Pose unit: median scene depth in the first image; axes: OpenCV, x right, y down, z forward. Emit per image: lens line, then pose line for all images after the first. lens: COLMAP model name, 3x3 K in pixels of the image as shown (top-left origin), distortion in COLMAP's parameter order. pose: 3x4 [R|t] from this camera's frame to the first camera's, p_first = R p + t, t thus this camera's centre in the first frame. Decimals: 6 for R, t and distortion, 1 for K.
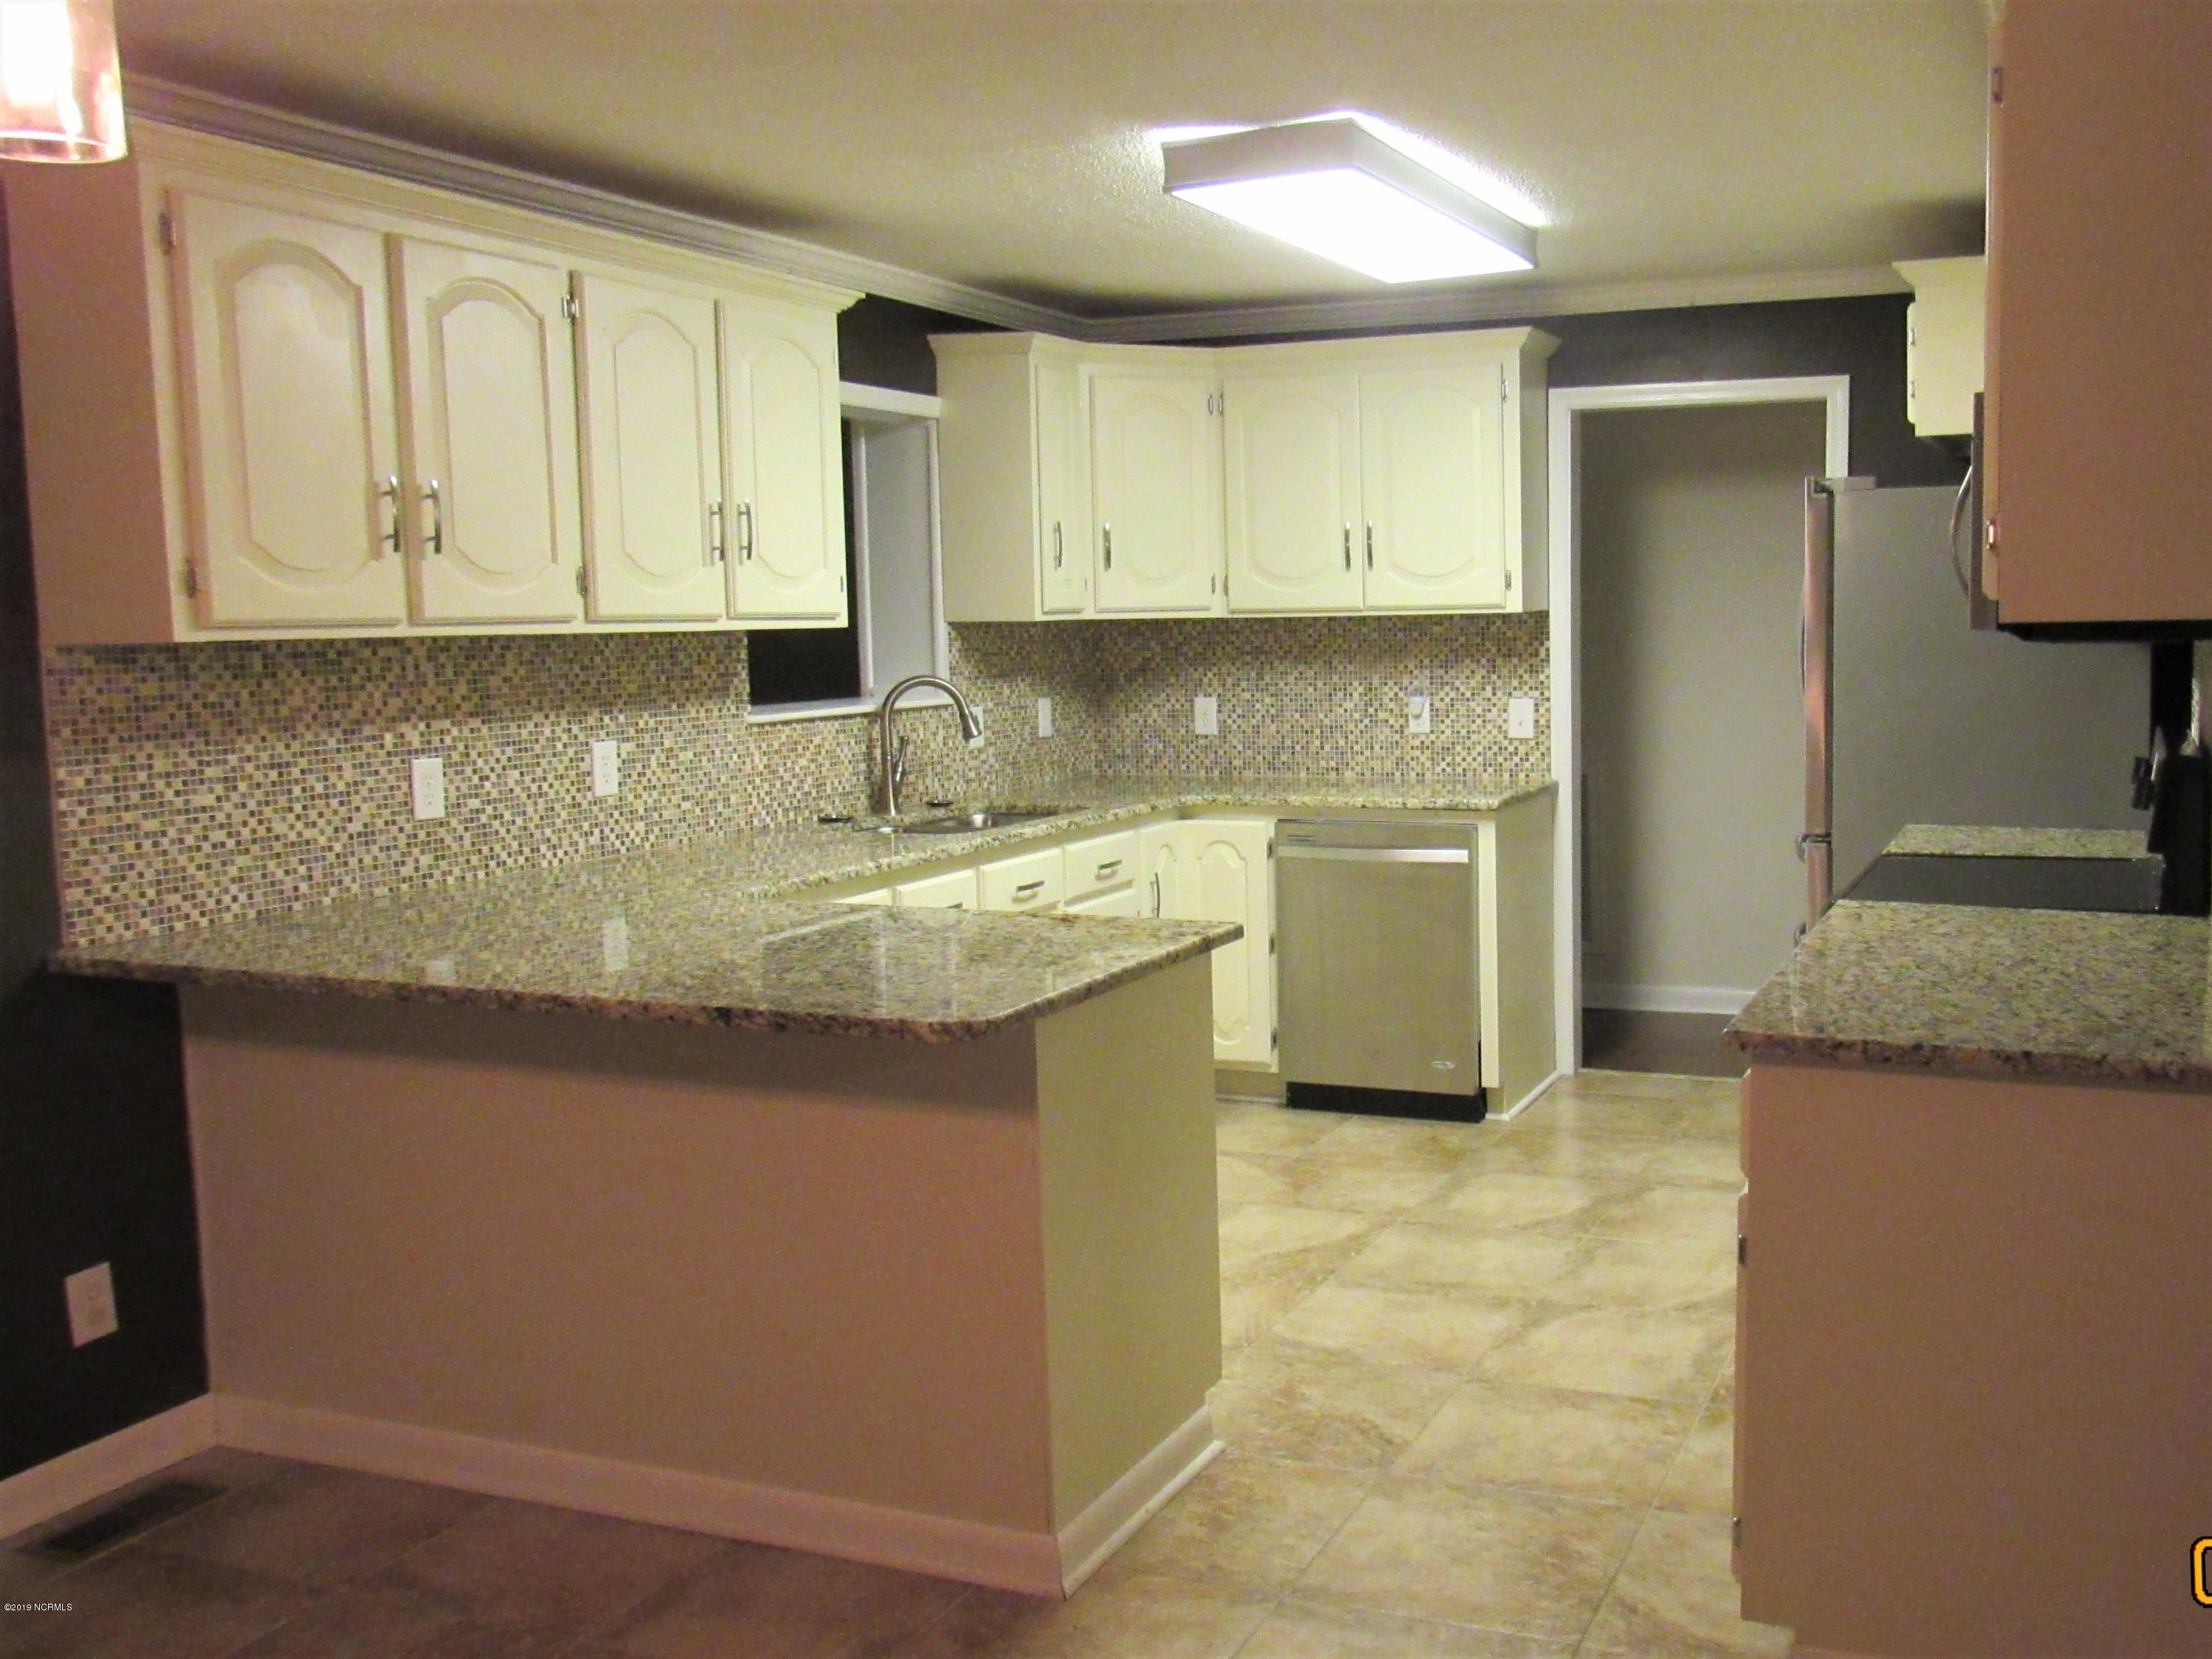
lens RADIAL K [[2035.2, 0, 1369.2], [0, 2035.2, 832.7], [0, 0, 1]] dist [-0.033560, 0.012543]
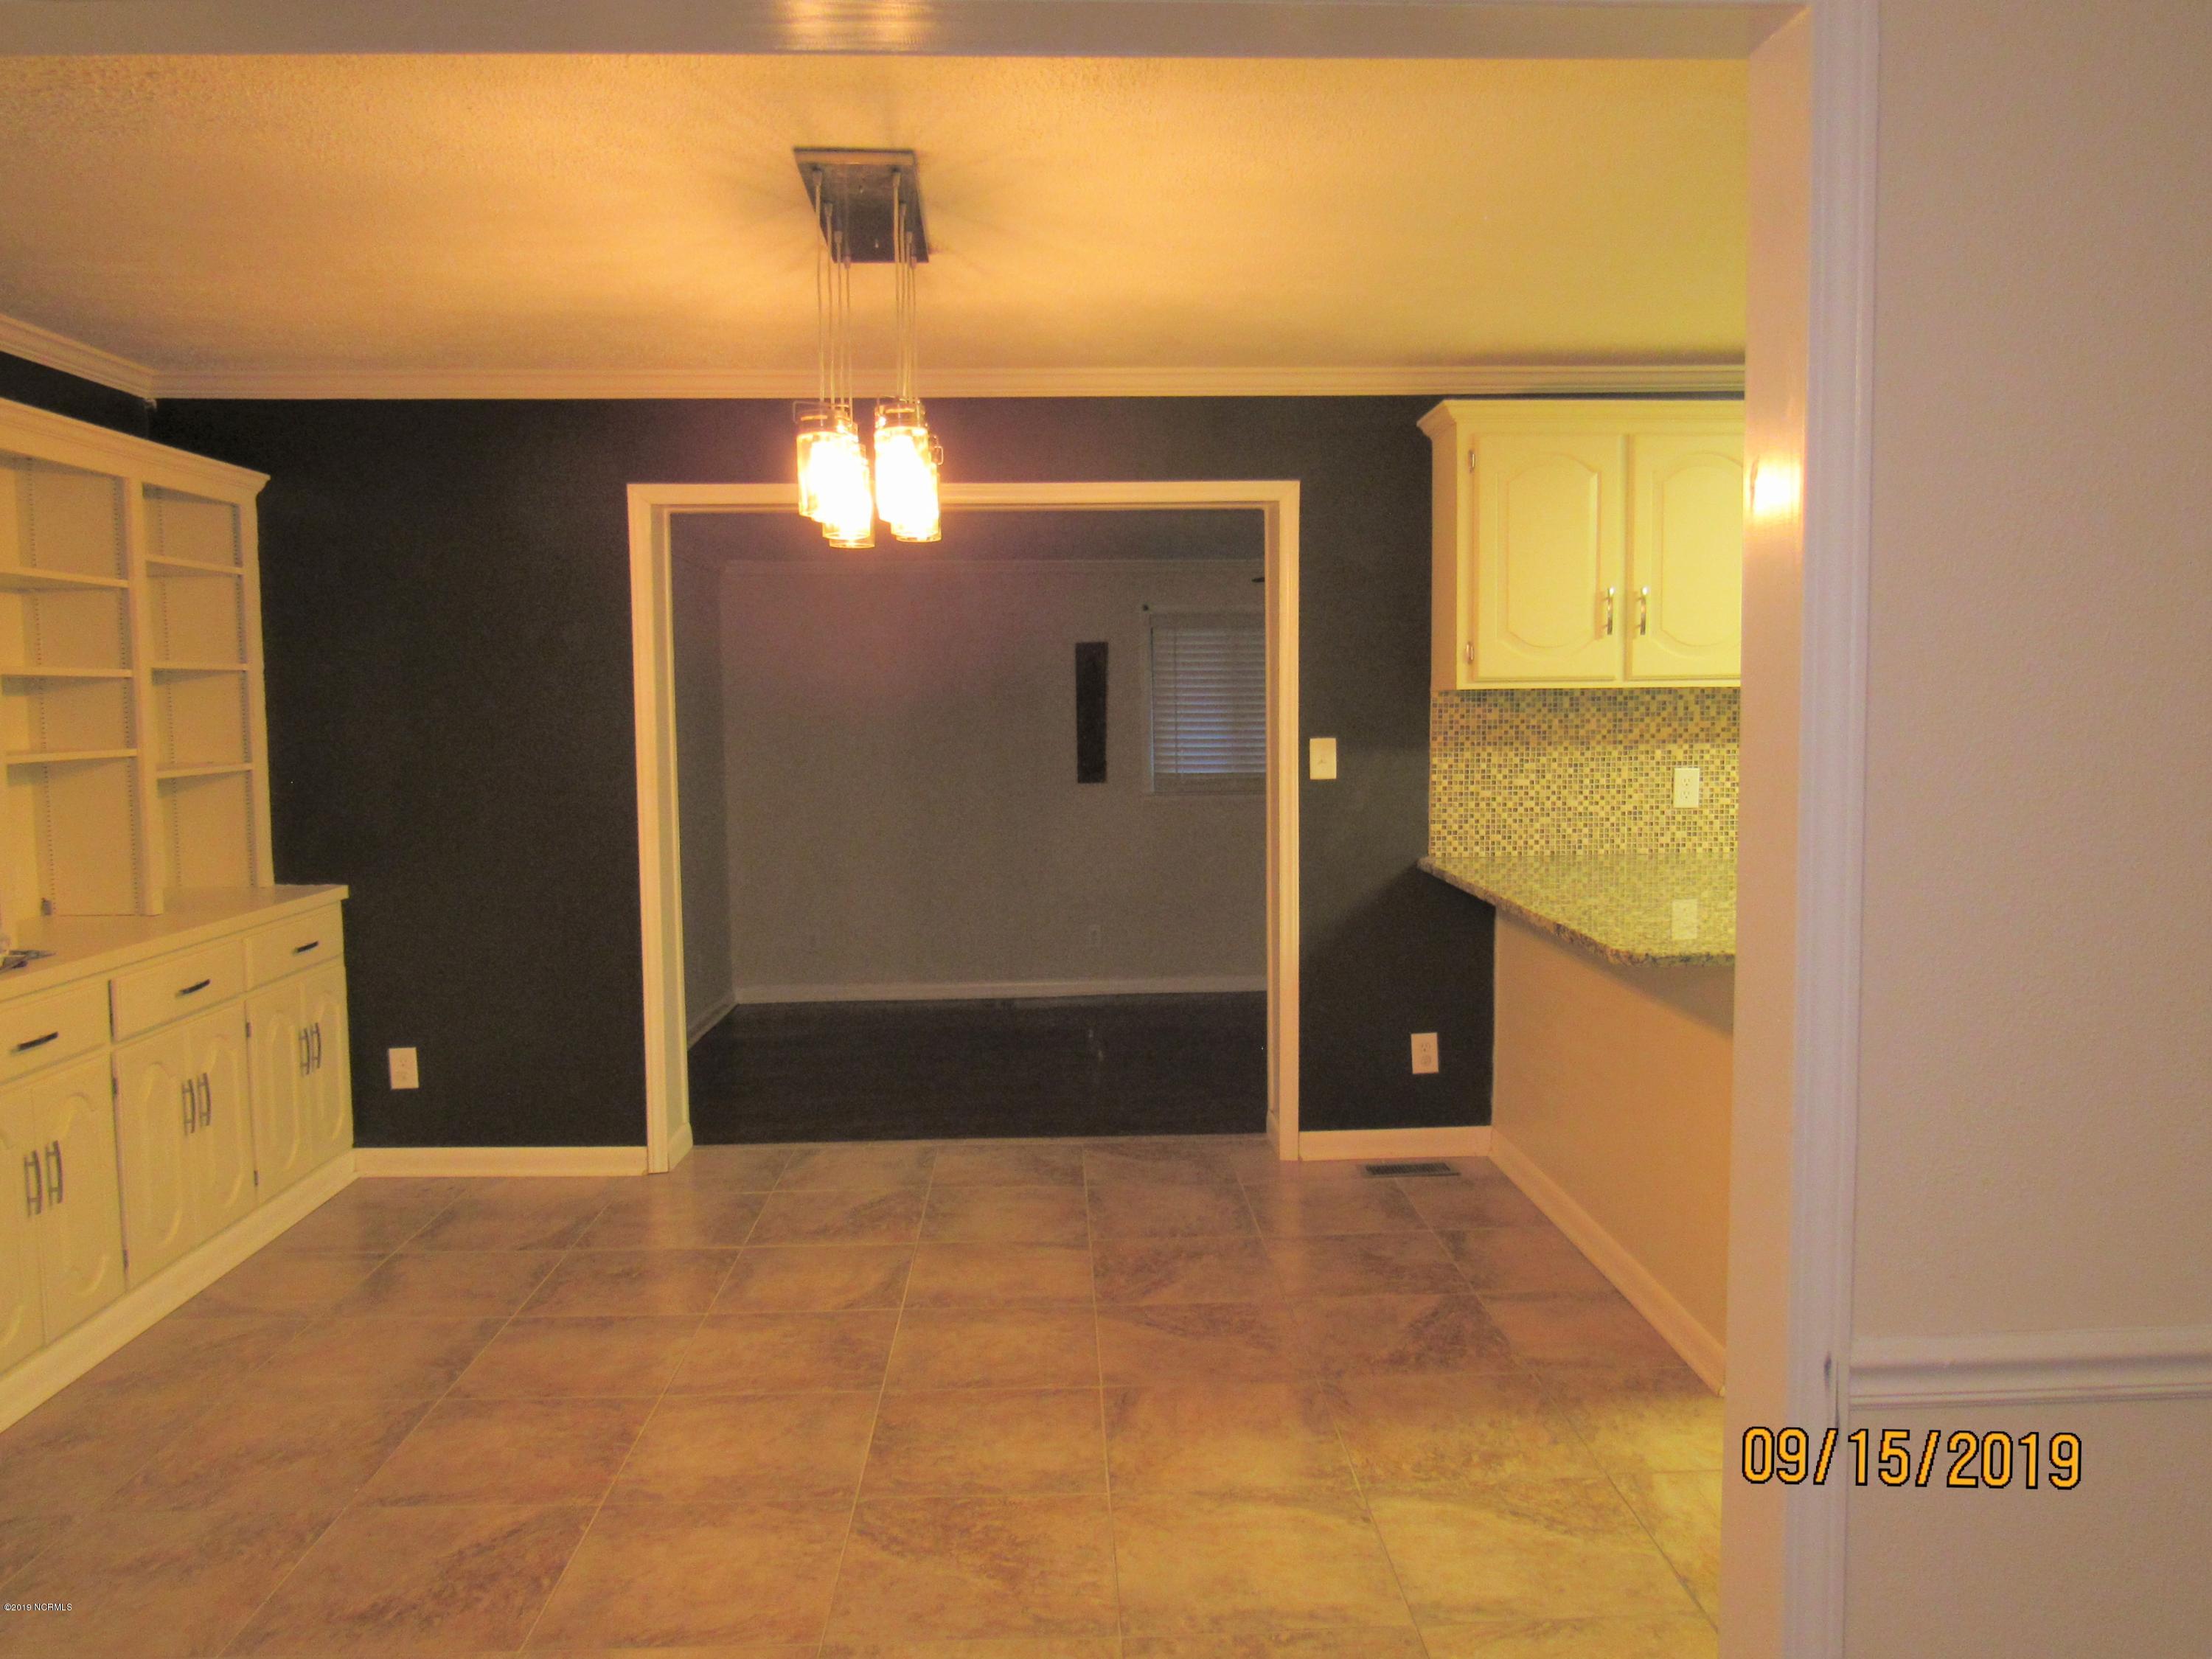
lens RADIAL K [[1611.6, 0, 1106.0], [0, 1611.6, 829.5], [0, 0, 1]] dist [-0.025965, 0.002431]
pose [[0.379993, 0.085130, -0.921064, 0.490108], [-0.093907, 0.994162, 0.053144, -0.014002], [0.920210, 0.066300, 0.385769, 0.136756]]
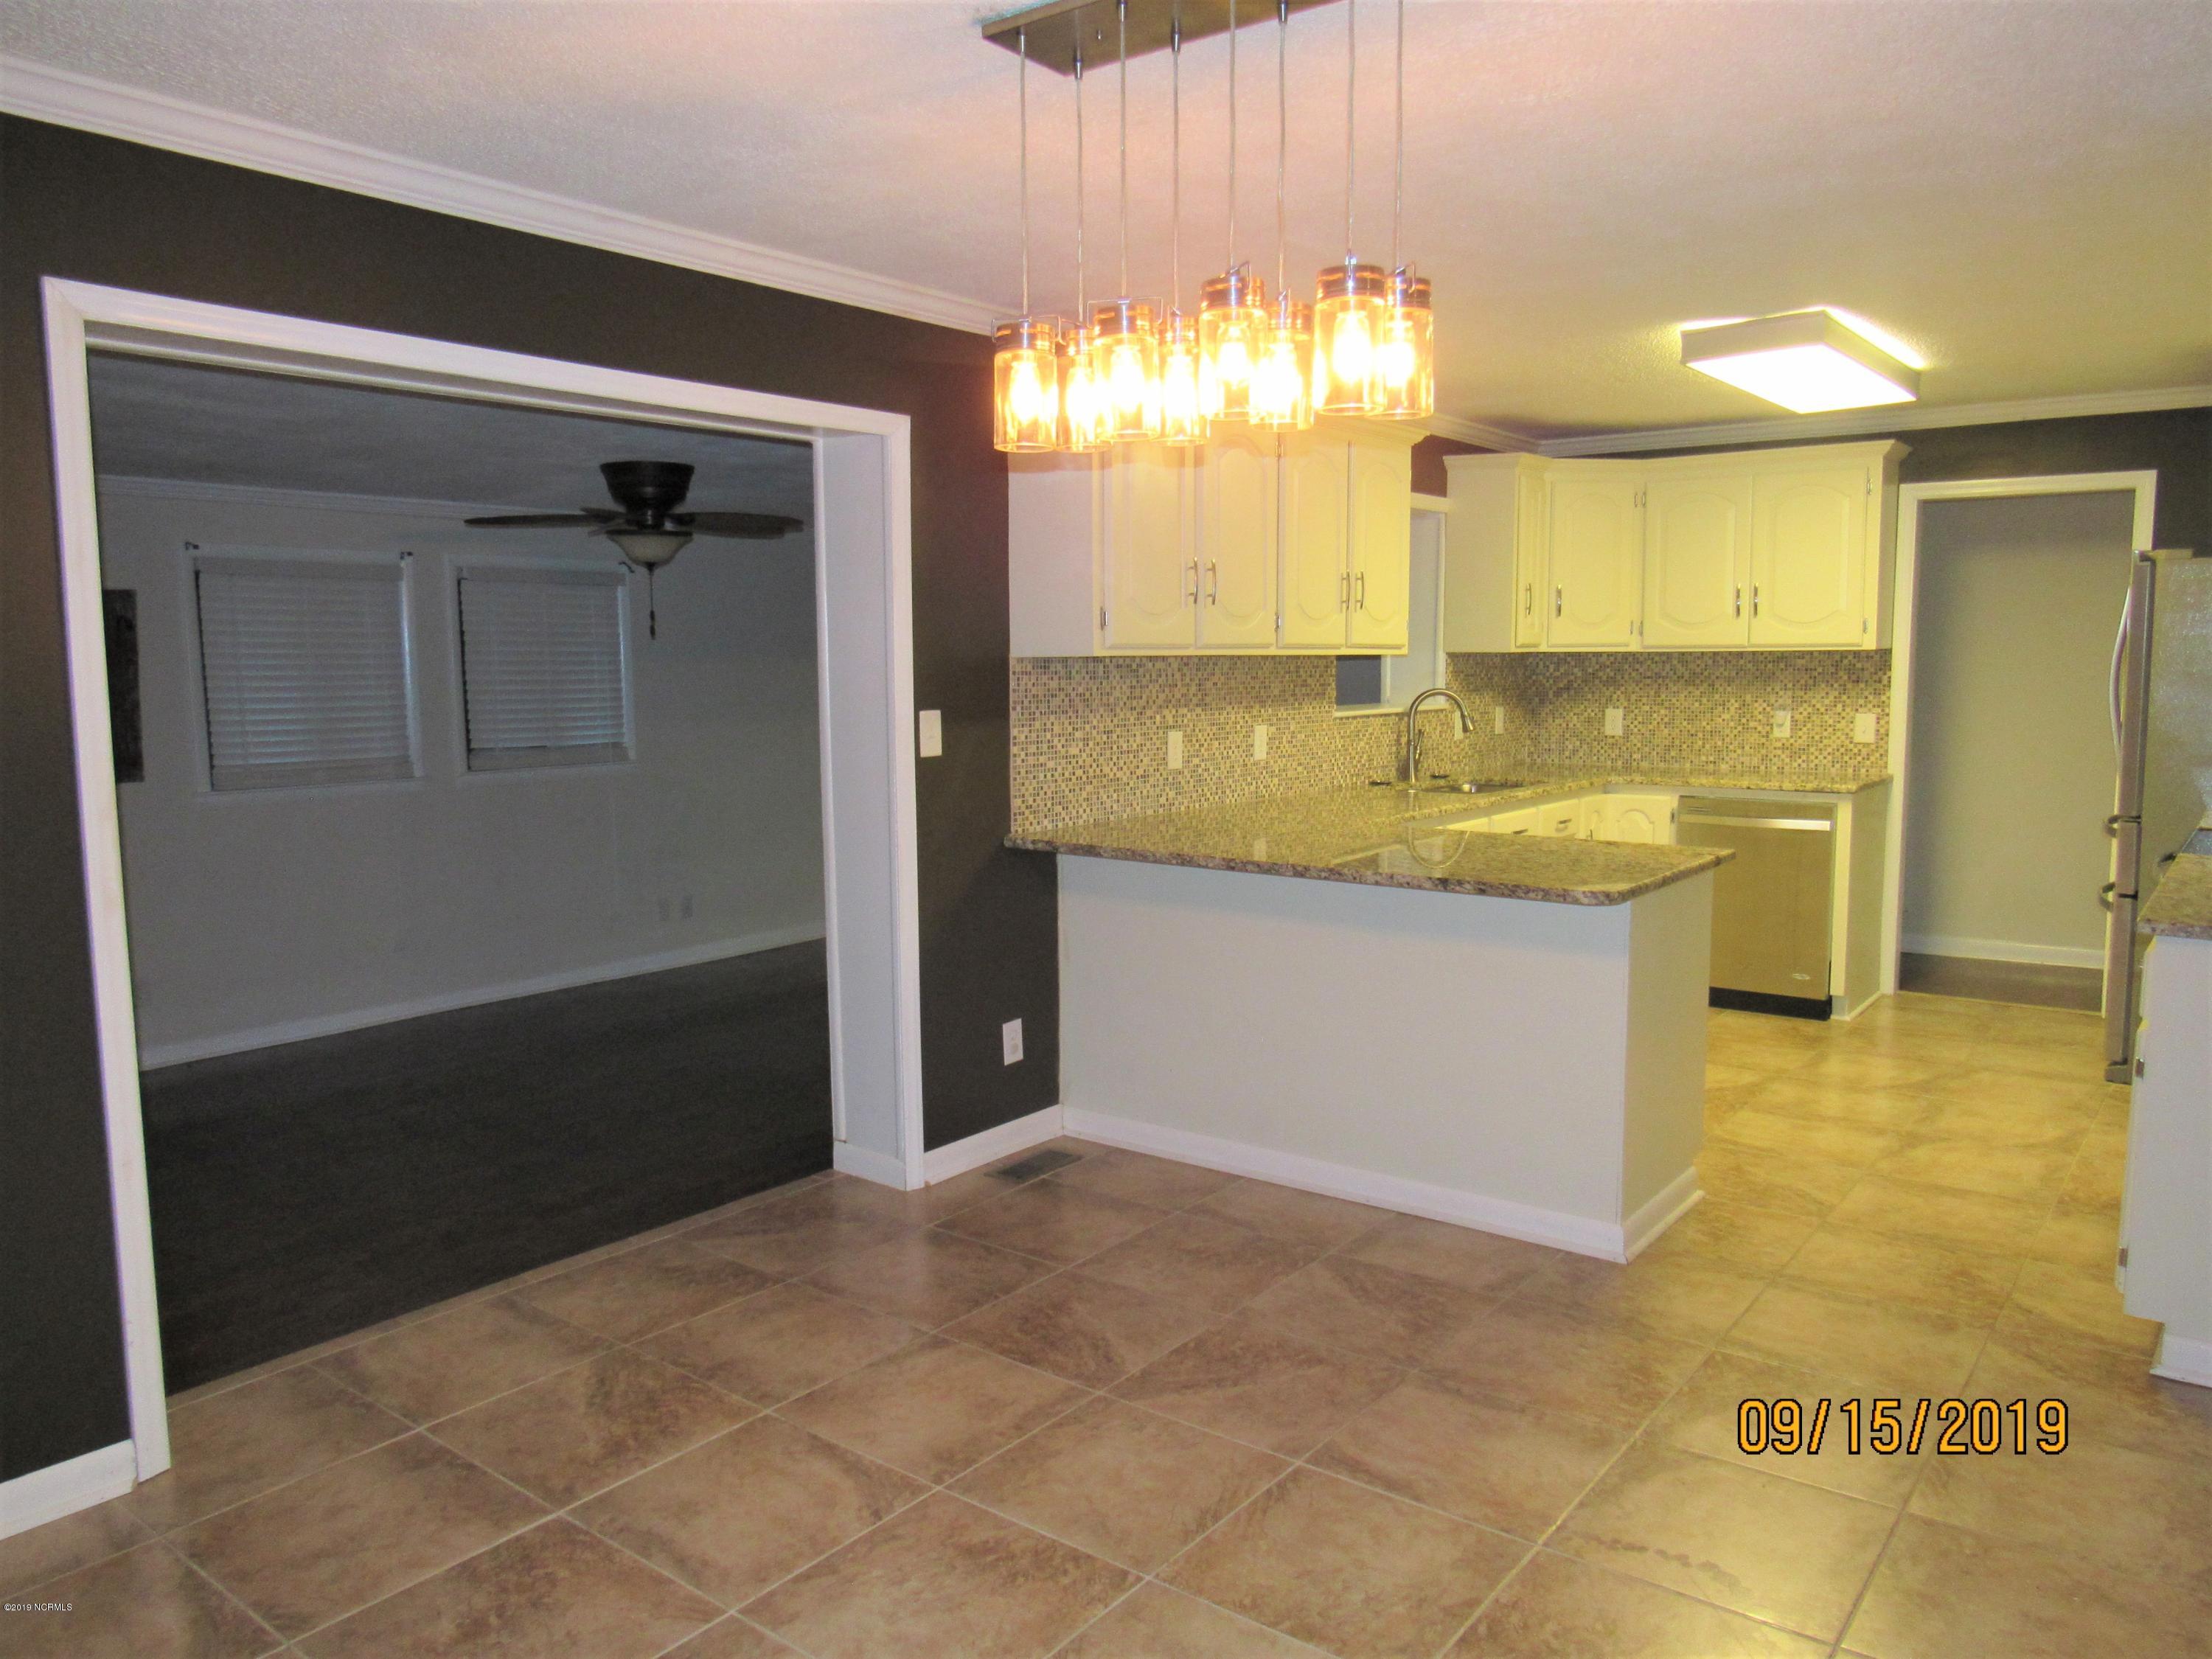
lens RADIAL K [[1576.4, 0, 1115.2], [0, 1576.4, 833.6], [0, 0, 1]] dist [-0.026067, 0.003182]
pose [[0.954006, 0.041835, -0.296854, -0.136229], [-0.039655, 0.999124, 0.013364, 0.030279], [0.297153, -0.000978, 0.954829, -0.220954]]
